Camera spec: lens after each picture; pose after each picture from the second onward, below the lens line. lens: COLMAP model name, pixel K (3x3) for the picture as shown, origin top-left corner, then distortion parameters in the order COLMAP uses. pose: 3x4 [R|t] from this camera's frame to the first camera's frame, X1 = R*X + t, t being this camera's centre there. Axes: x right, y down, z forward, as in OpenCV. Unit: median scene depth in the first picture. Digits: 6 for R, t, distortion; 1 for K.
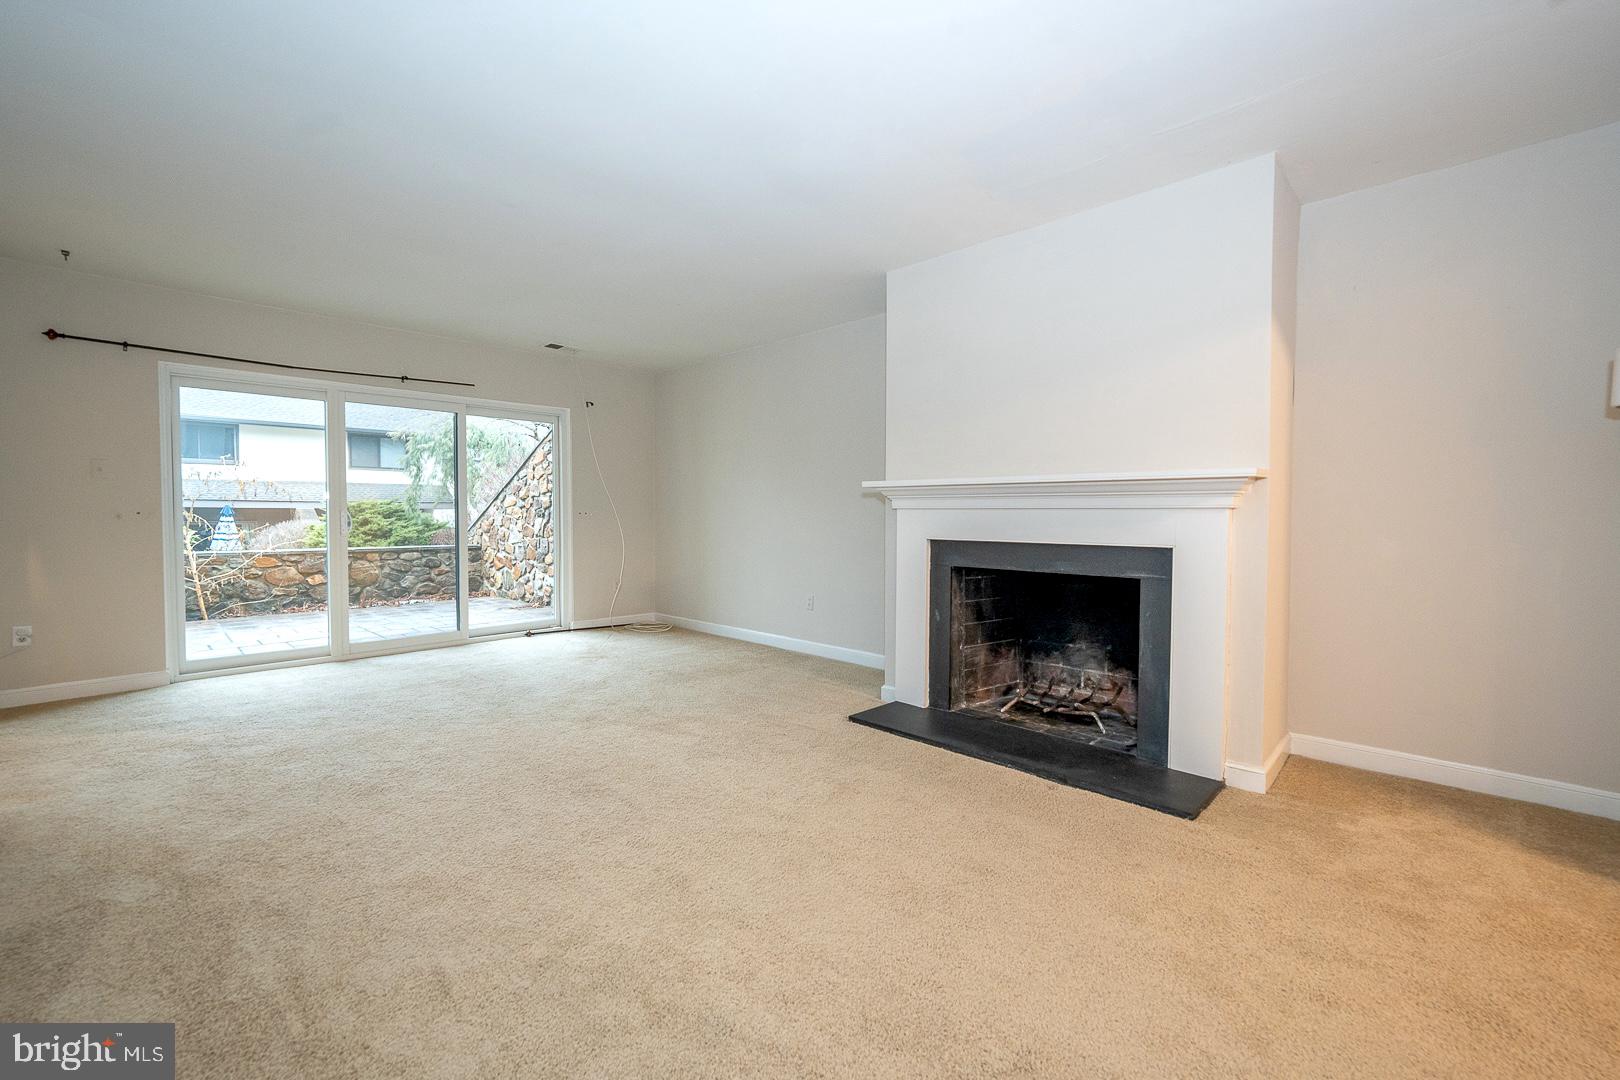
lens RADIAL K [[664.2, 0, 800.5], [0, 664.2, 536.3], [0, 0, 1]] dist [0.000175, -0.000120]
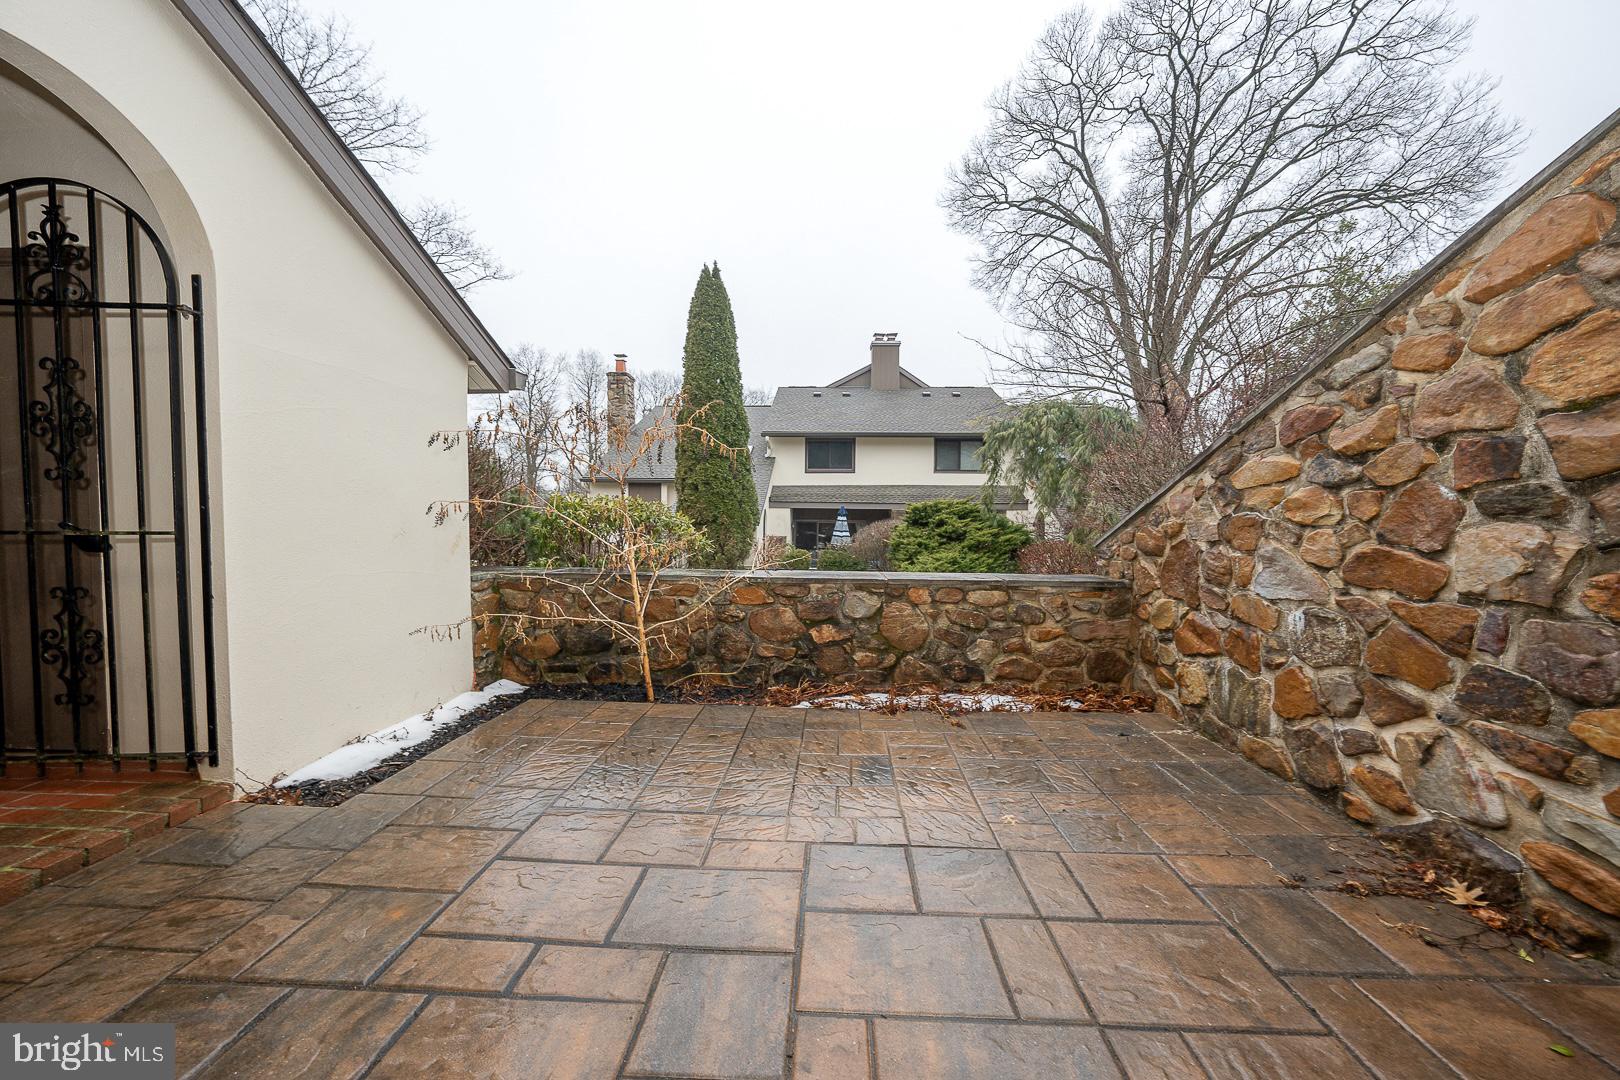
lens RADIAL K [[553.9, 0, 813.6], [0, 553.9, 535.8], [0, 0, 1]] dist [-0.024841, 0.003168]
pose [[0.675392, 0.030885, -0.736812, -0.391500], [-0.030404, 0.999439, 0.014024, -0.017222], [0.736832, 0.012930, 0.675952, 0.658091]]
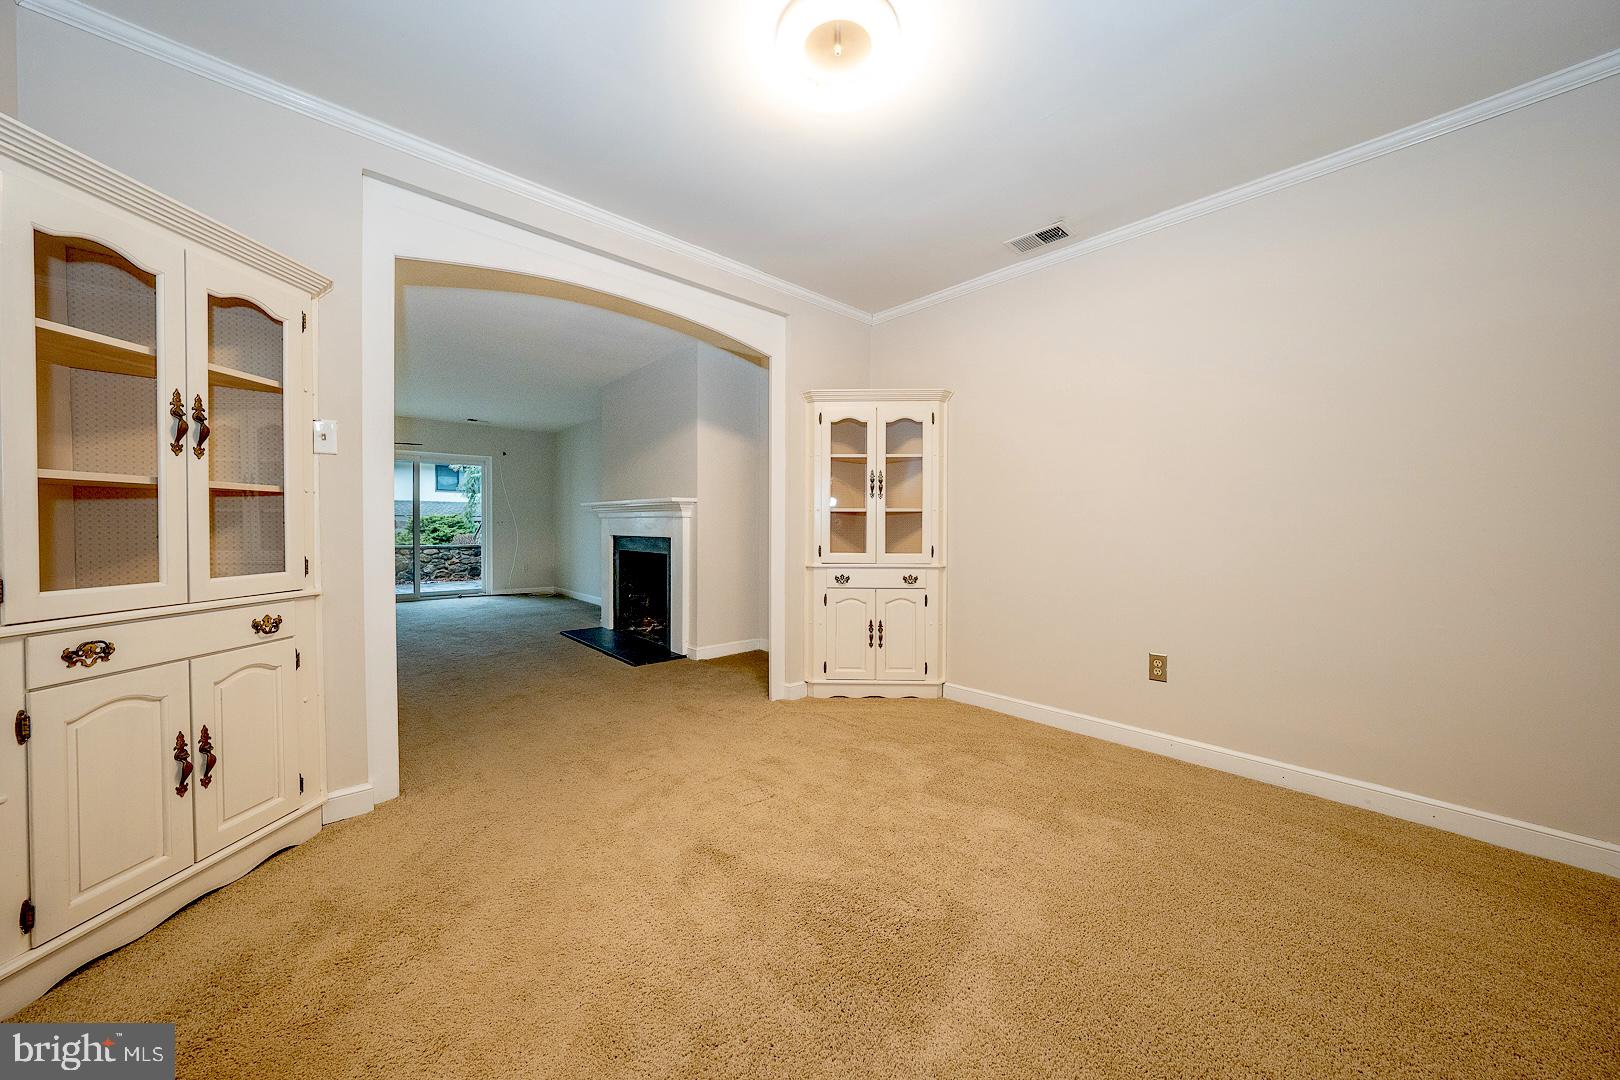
lens RADIAL K [[553.9, 0, 805.4], [0, 553.9, 536.4], [0, 0, 1]] dist [-0.024841, 0.003168]
pose [[0.998798, 0.005251, -0.048731, 0.319322], [-0.006090, 0.999836, -0.017074, 0.012045], [0.048634, 0.017350, 0.998666, -0.190097]]
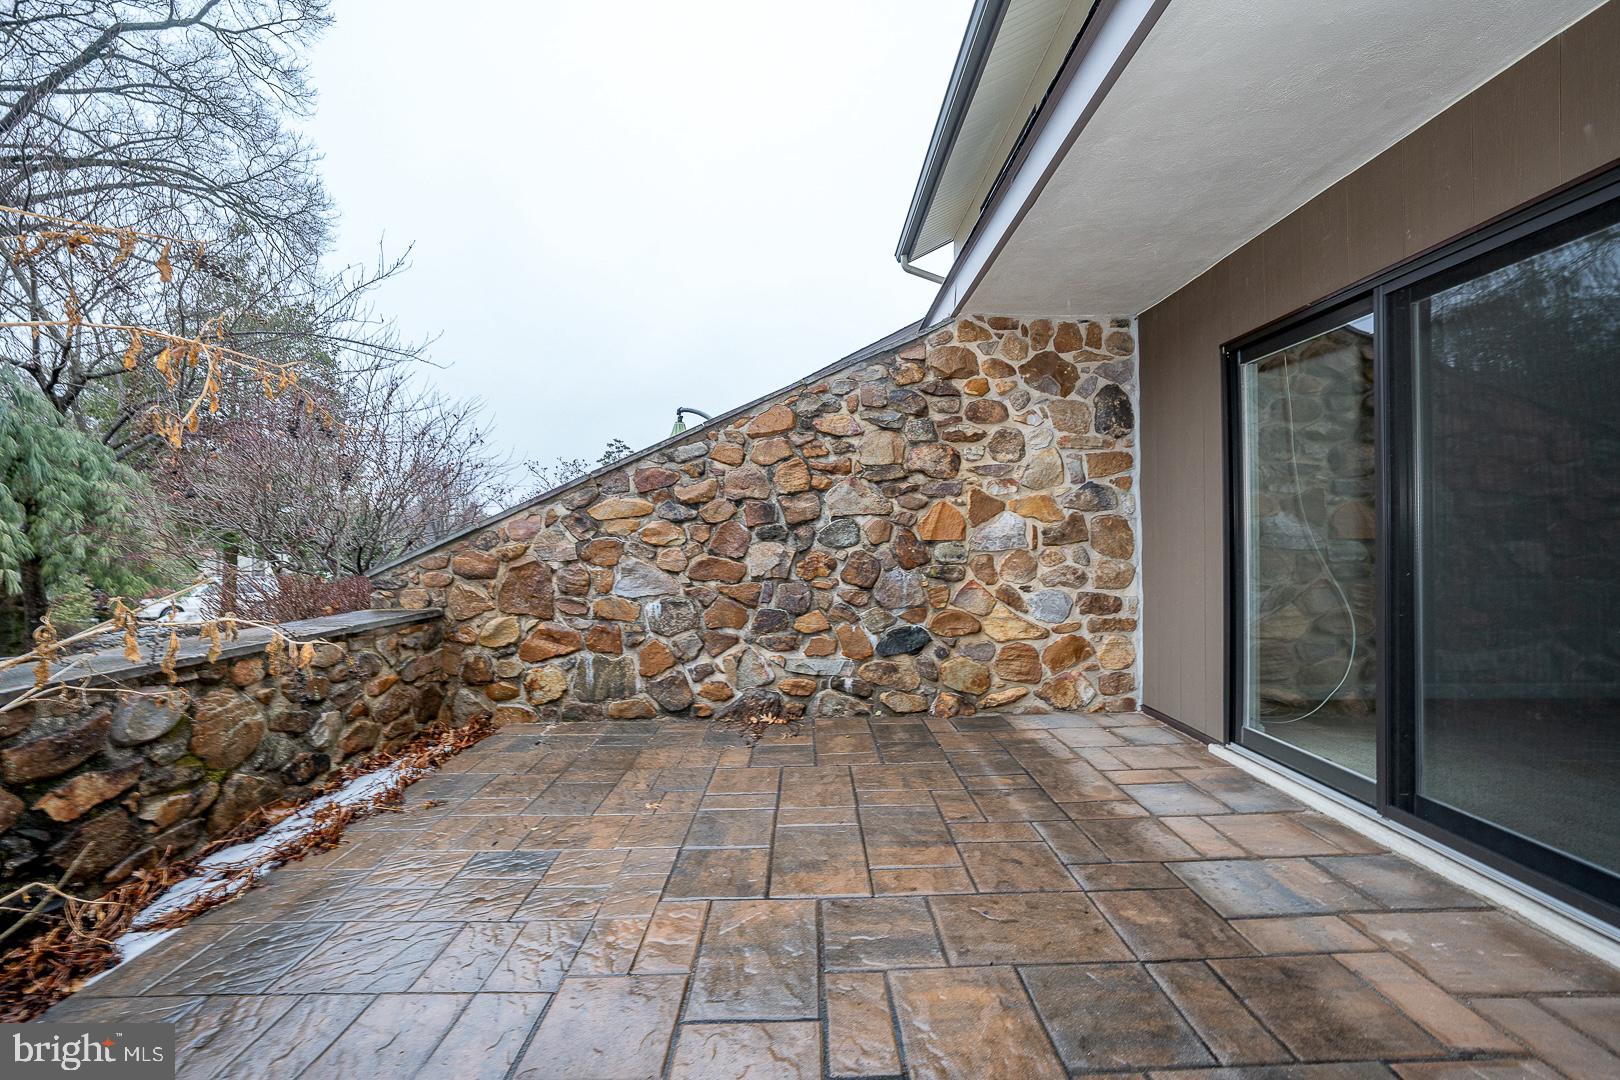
lens RADIAL K [[628.8, 0, 811.3], [0, 628.8, 535.2], [0, 0, 1]] dist [-0.014172, 0.000448]
pose [[0.704158, 0.001377, 0.710042, -0.661589], [0.027487, 0.999196, -0.029197, -0.017000], [-0.709511, 0.040077, 0.703554, 0.603918]]
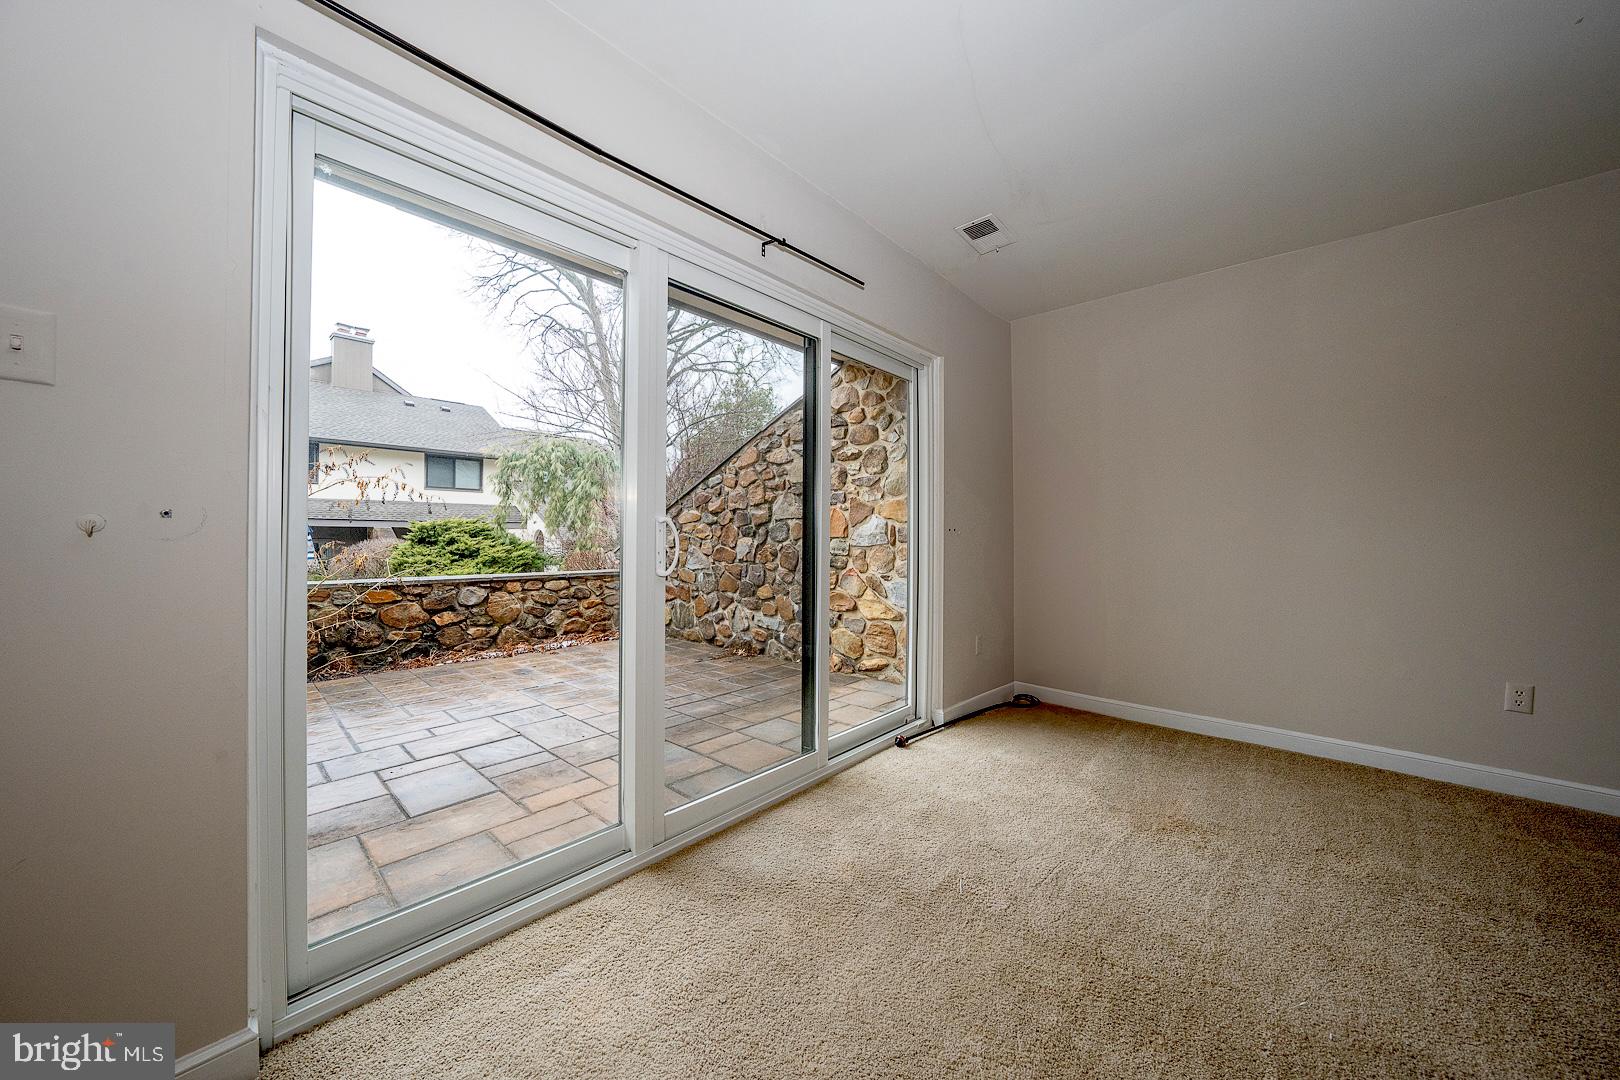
lens RADIAL K [[553.9, 0, 808.2], [0, 553.9, 533.7], [0, 0, 1]] dist [-0.024841, 0.003168]
pose [[0.998909, 0.004162, 0.046518, -0.329693], [-0.002442, 0.999314, -0.036966, -0.008112], [-0.046640, 0.036812, 0.998233, 0.340434]]
